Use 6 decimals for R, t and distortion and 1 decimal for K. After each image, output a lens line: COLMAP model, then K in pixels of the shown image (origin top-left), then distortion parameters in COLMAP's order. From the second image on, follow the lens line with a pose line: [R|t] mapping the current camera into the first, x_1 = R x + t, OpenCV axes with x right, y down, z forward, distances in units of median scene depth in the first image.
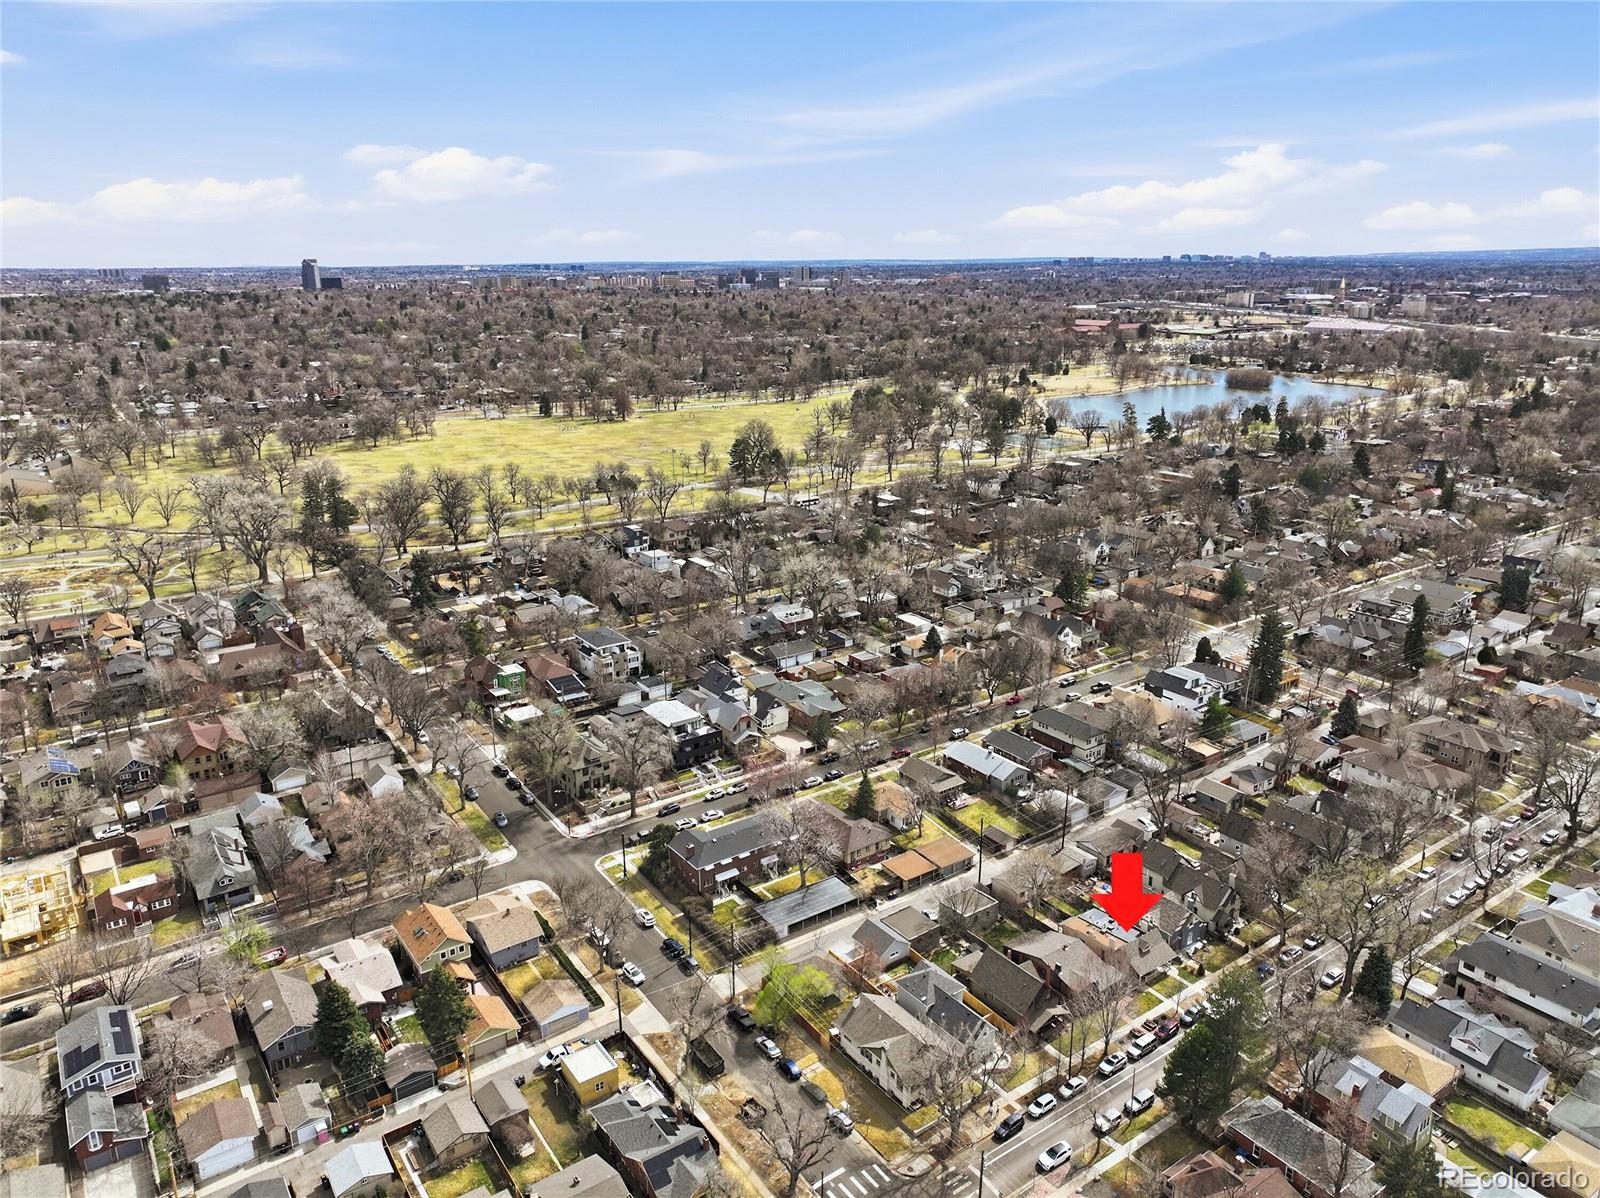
lens RADIAL K [[1114.5, 0, 800.0], [0, 1114.5, 599.0], [0, 0, 1]] dist [-0.007331, 0.022098]
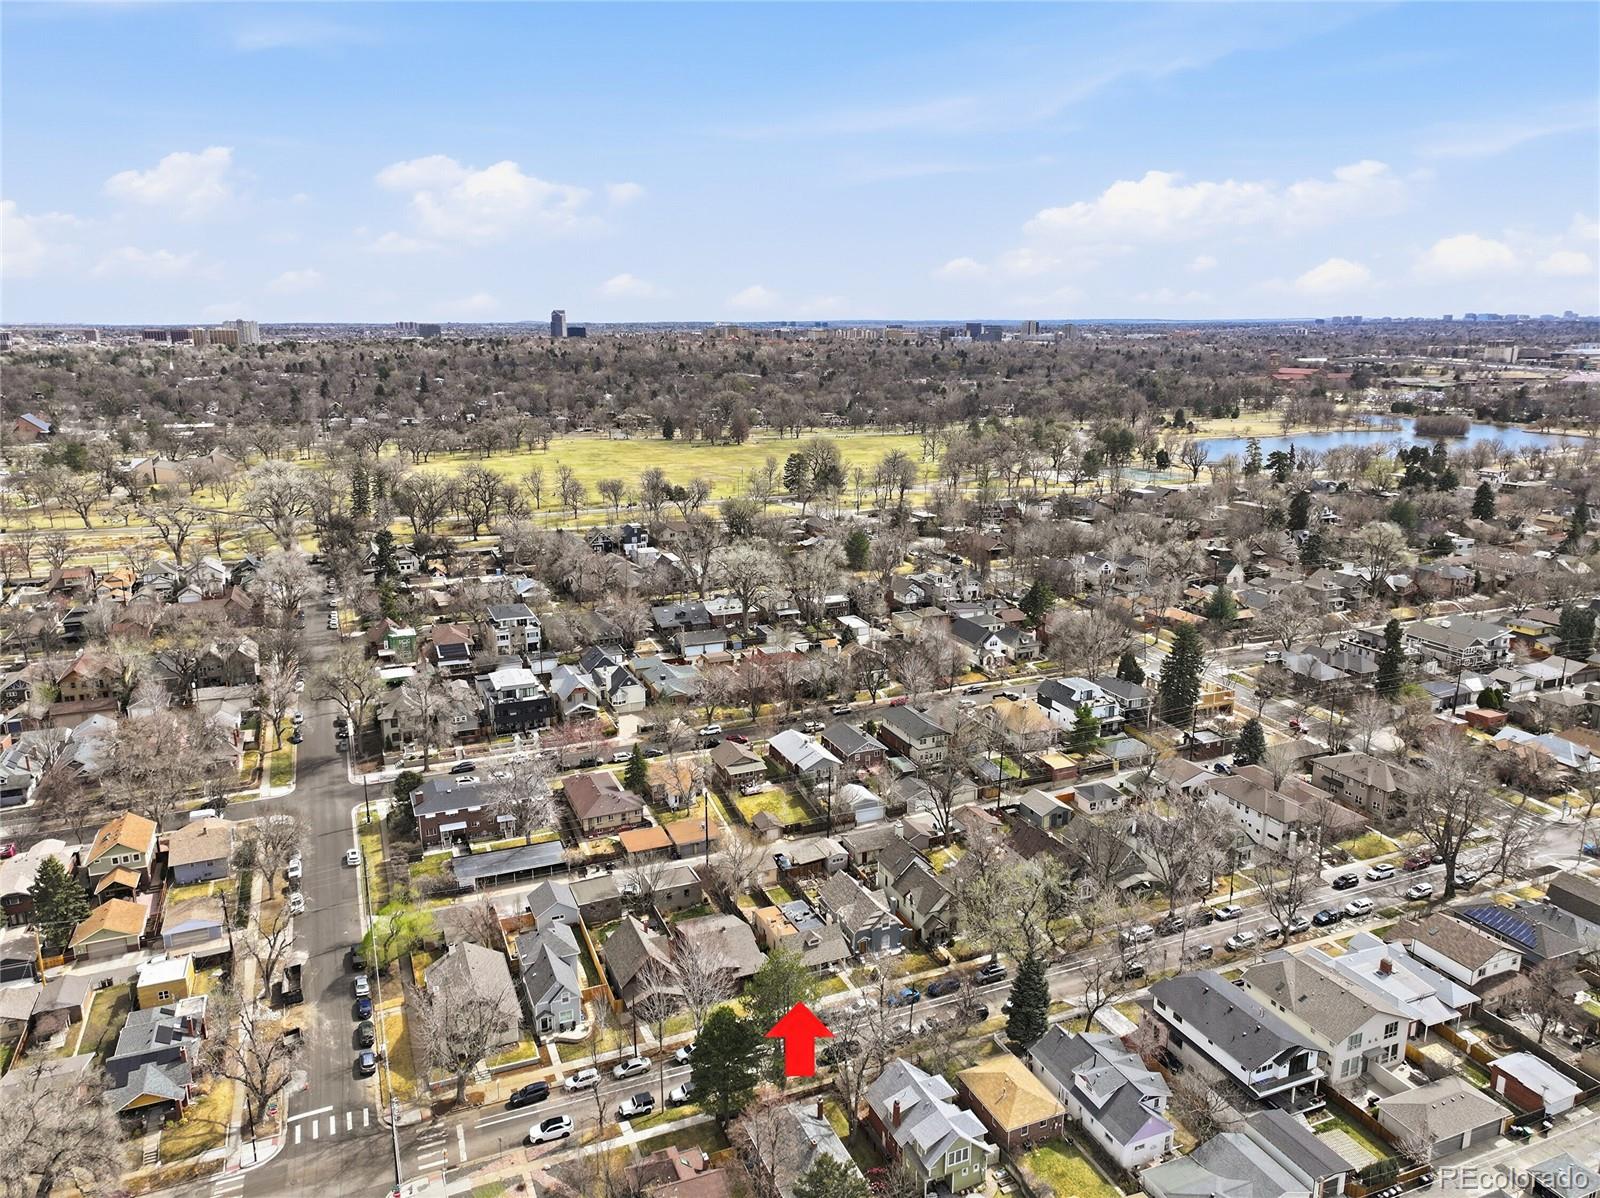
lens RADIAL K [[1114.5, 0, 800.0], [0, 1114.5, 599.0], [0, 0, 1]] dist [-0.007331, 0.022098]
pose [[0.976749, 0.057353, -0.206572, 0.316737], [-0.067515, 0.996814, -0.042478, 0.053178], [0.203478, 0.055437, 0.977509, 0.075786]]
